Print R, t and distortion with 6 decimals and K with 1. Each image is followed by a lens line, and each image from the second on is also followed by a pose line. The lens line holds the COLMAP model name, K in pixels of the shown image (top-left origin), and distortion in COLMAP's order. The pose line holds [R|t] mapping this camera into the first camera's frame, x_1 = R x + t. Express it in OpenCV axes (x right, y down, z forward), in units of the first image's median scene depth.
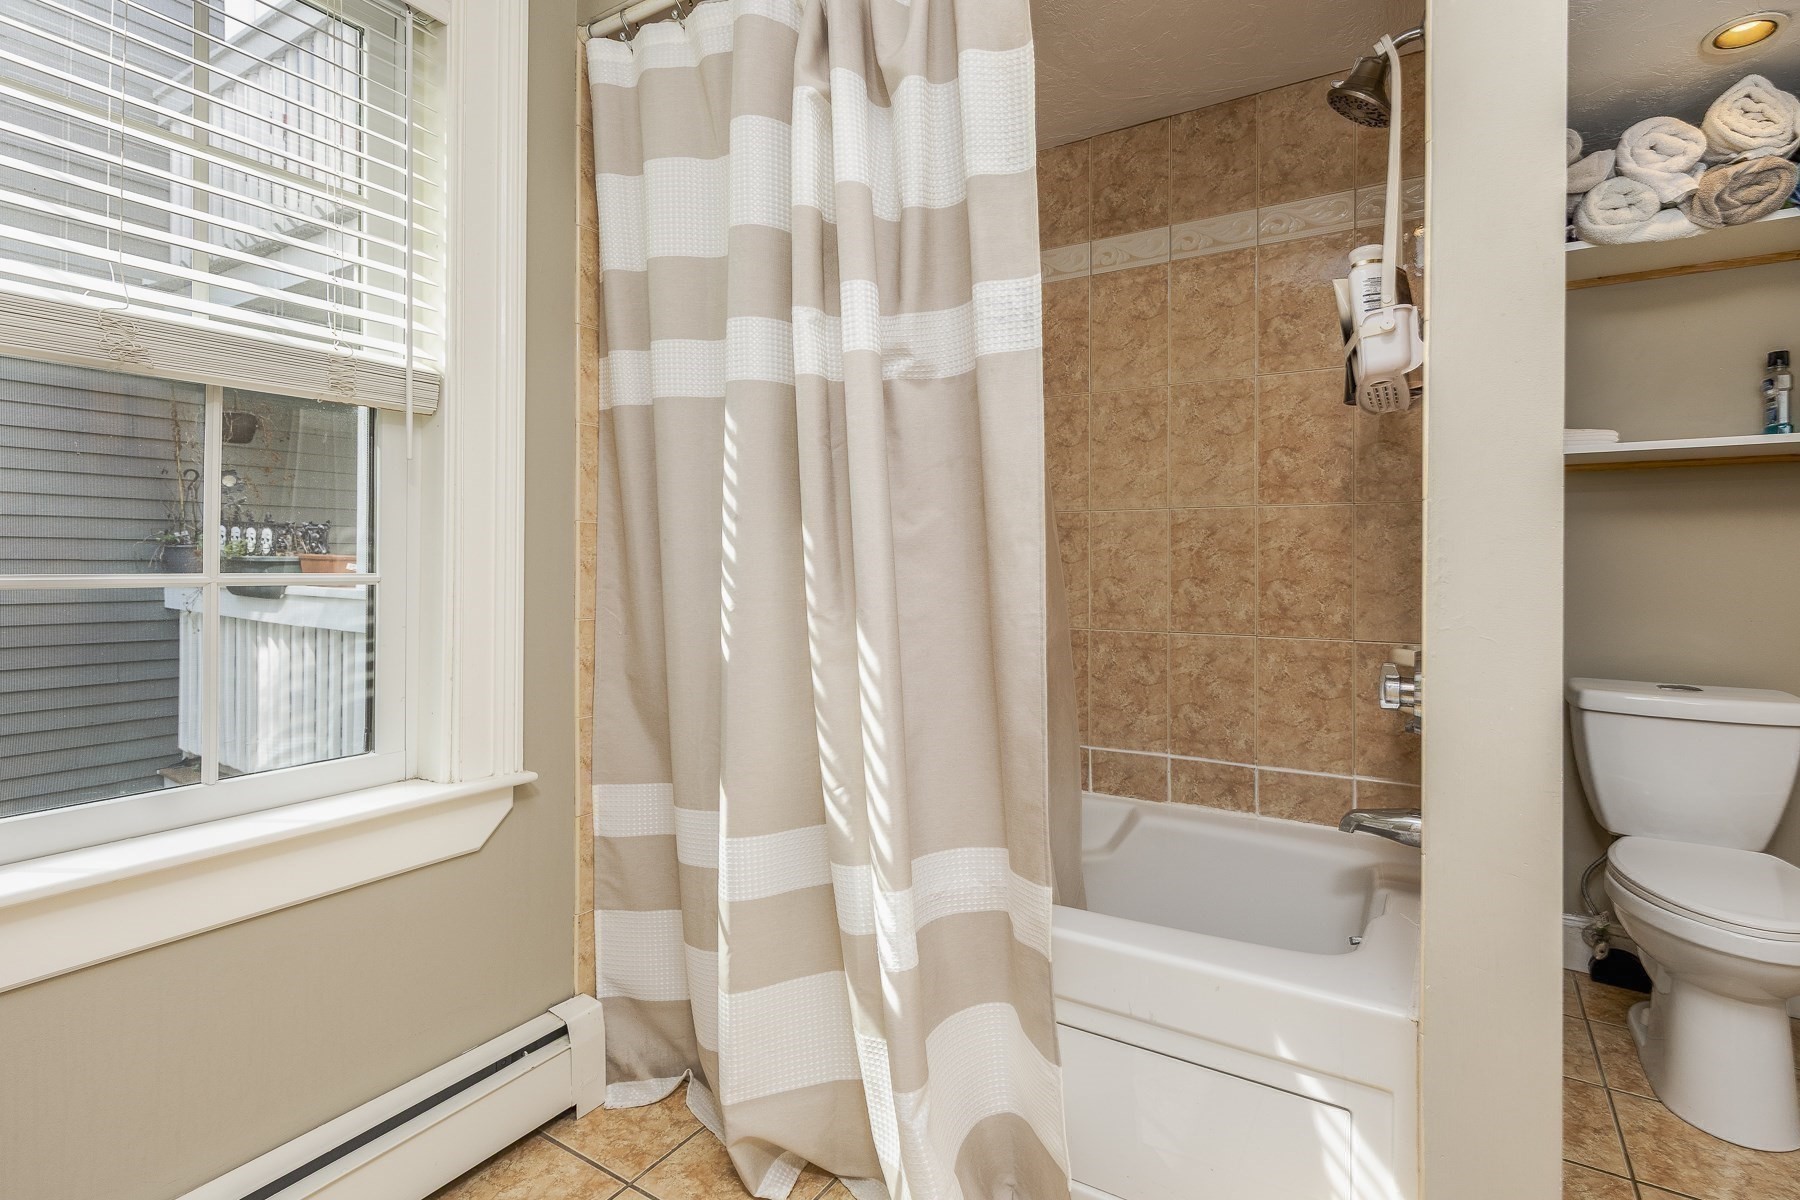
lens RADIAL K [[863.0, 0, 915.4], [0, 863.0, 562.3], [0, 0, 1]] dist [0.001033, 0.000360]
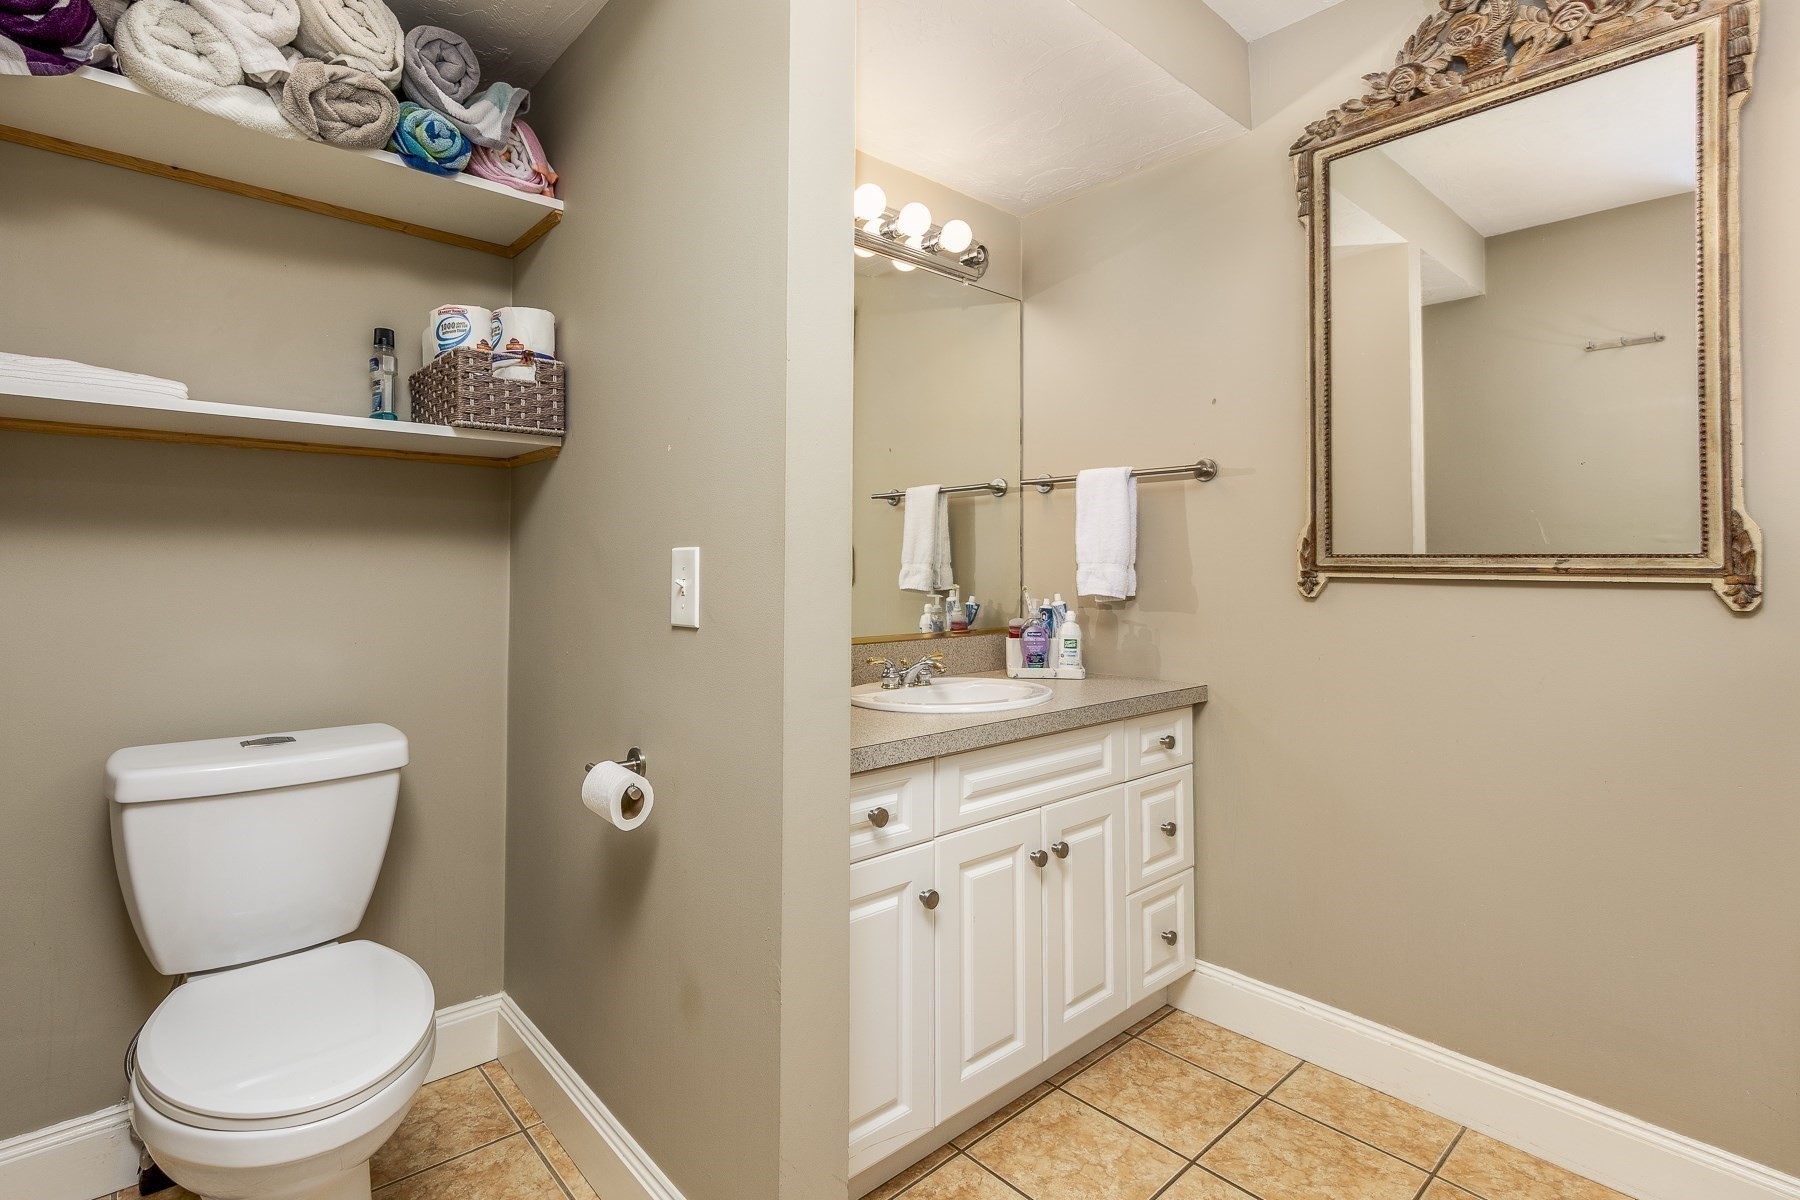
lens RADIAL K [[863.0, 0, 910.1], [0, 863.0, 558.1], [0, 0, 1]] dist [0.001033, 0.000360]
pose [[0.255360, 0.003023, 0.966841, 0.320250], [-0.002217, 0.999994, -0.002541, -0.013271], [-0.966843, -0.001495, 0.255366, 0.288528]]
